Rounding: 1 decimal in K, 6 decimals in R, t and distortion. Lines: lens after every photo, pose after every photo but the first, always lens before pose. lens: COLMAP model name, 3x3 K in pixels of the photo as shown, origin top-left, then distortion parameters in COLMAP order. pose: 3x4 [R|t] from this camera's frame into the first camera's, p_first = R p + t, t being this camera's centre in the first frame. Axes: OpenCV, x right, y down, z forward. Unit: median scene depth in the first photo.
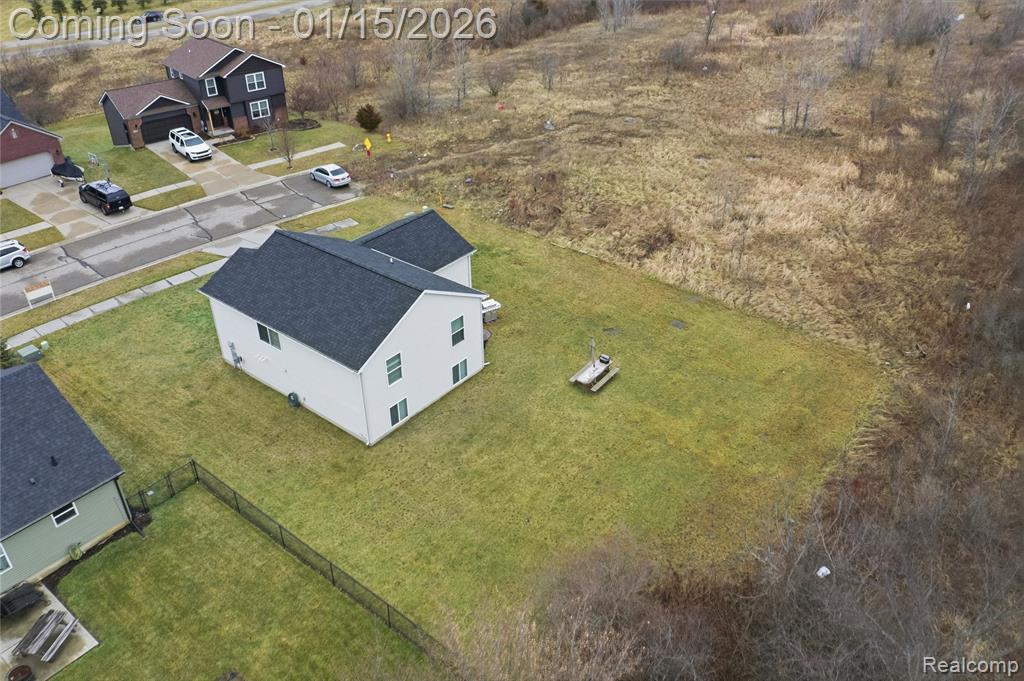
lens RADIAL K [[802.1, 0, 512.0], [0, 802.1, 340.5], [0, 0, 1]] dist [-0.022376, -0.007394]
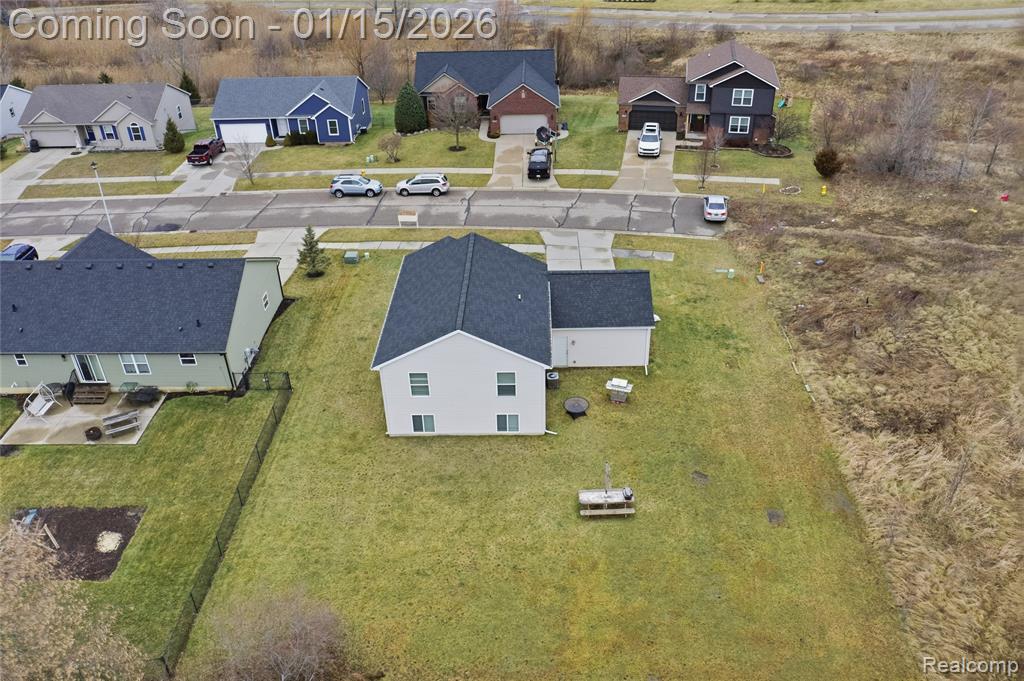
lens RADIAL K [[802.1, 0, 512.0], [0, 802.1, 340.5], [0, 0, 1]] dist [-0.022376, -0.007394]
pose [[0.607961, 0.420139, -0.673696, 0.354286], [-0.403615, 0.894244, 0.193447, -0.154880], [0.683723, 0.154306, 0.713241, 0.170883]]
